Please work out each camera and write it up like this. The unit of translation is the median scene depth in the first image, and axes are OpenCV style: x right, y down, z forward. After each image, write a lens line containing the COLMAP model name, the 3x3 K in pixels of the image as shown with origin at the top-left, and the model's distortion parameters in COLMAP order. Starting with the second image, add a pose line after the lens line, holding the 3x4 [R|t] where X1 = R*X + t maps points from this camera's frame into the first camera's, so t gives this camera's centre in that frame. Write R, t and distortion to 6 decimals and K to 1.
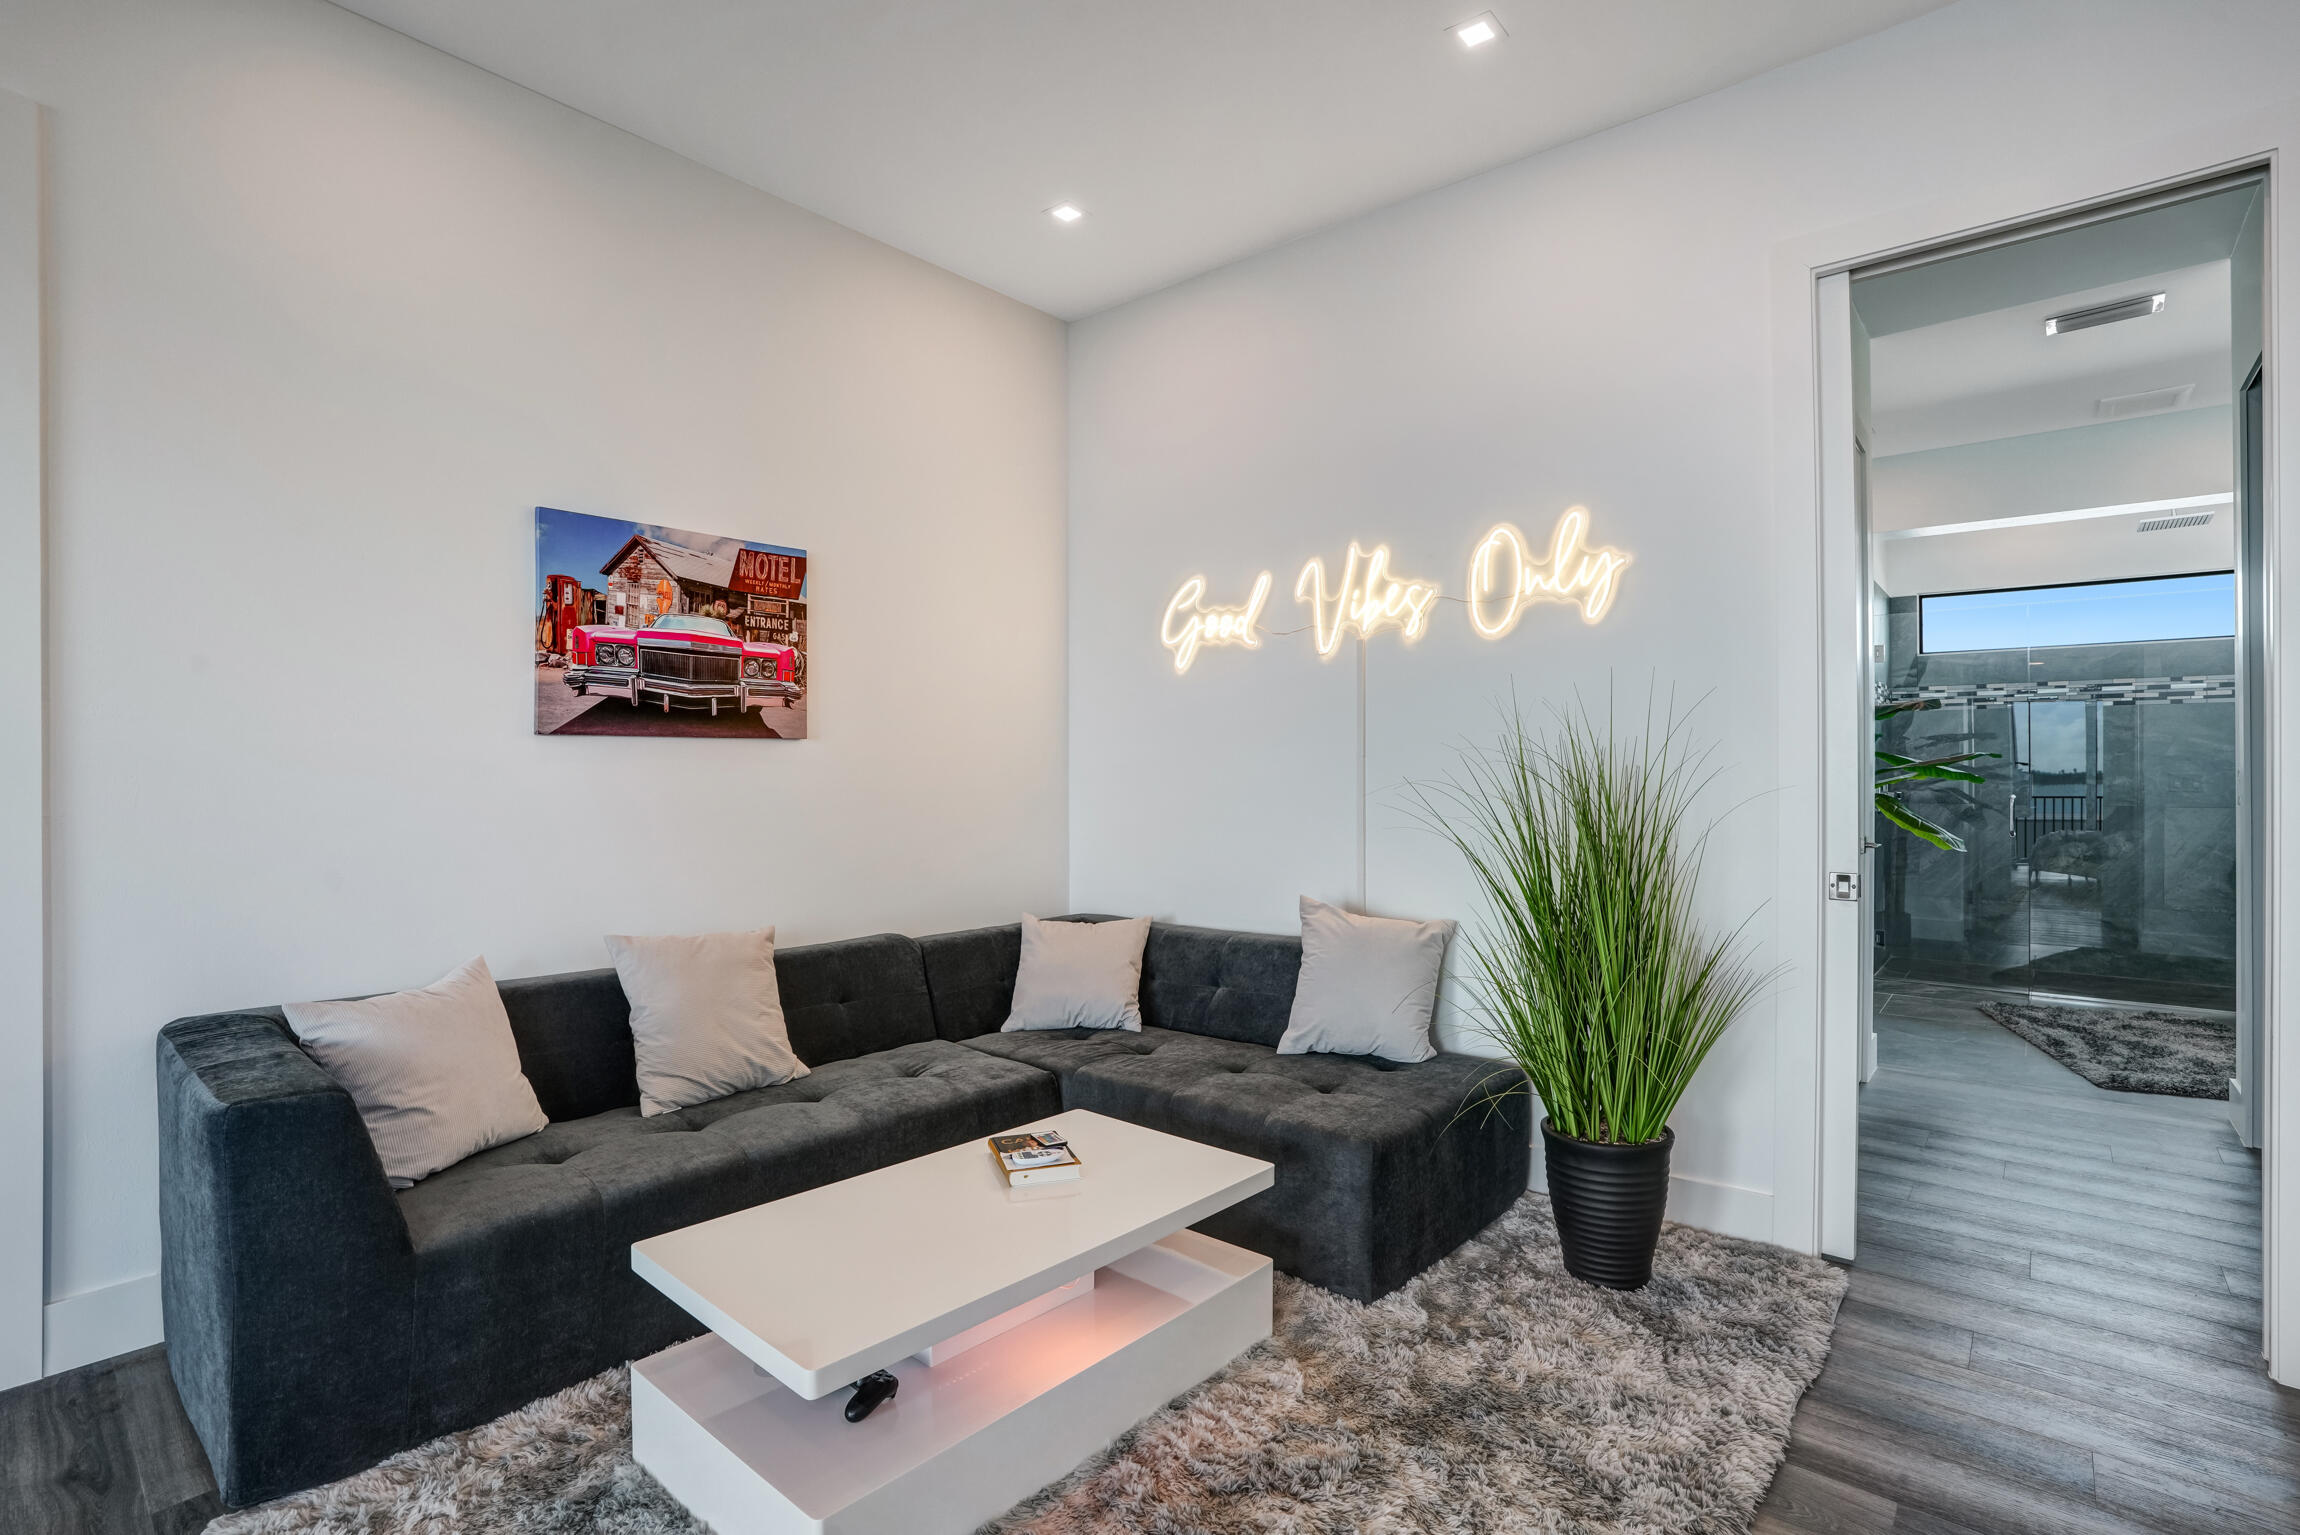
lens RADIAL K [[1067.4, 0, 1163.5], [0, 1067.4, 762.1], [0, 0, 1]] dist [-0.070378, 0.030500]
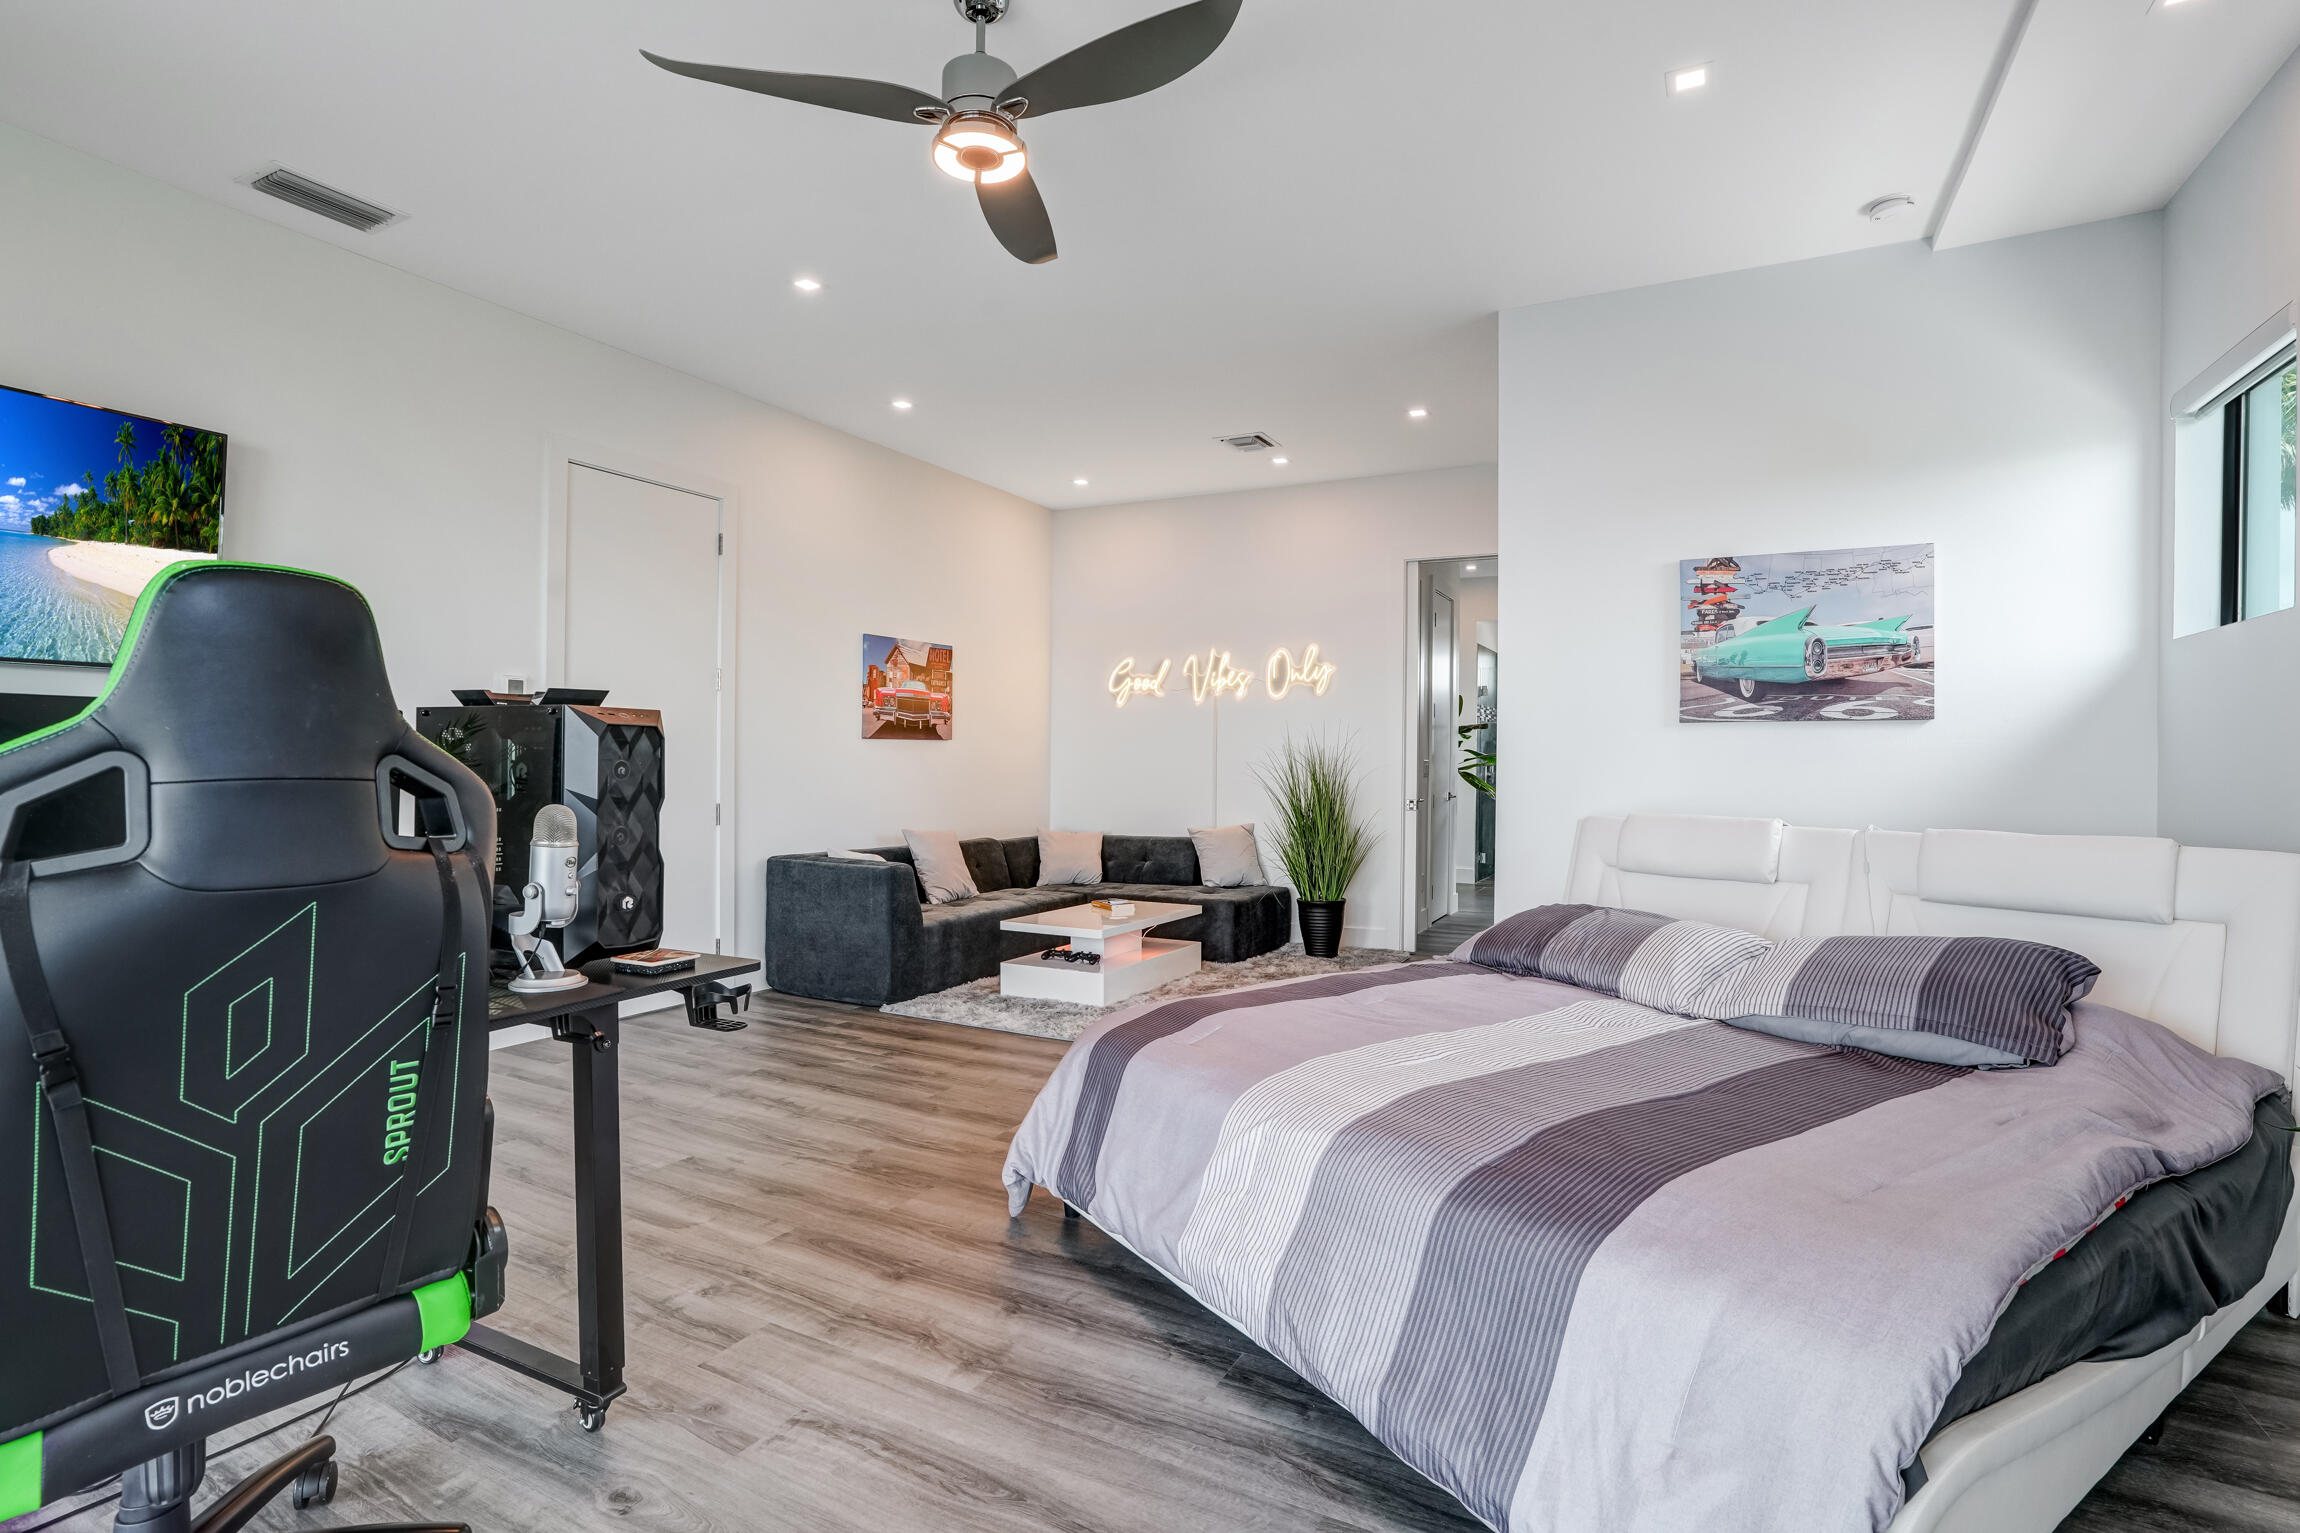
lens RADIAL K [[1067.4, 0, 1163.5], [0, 1067.4, 761.1], [0, 0, 1]] dist [-0.070378, 0.030500]
pose [[0.974384, 0.007679, 0.224759, -0.448183], [-0.010961, 0.999851, 0.013357, -0.014601], [-0.224623, -0.015478, 0.974323, -1.197284]]
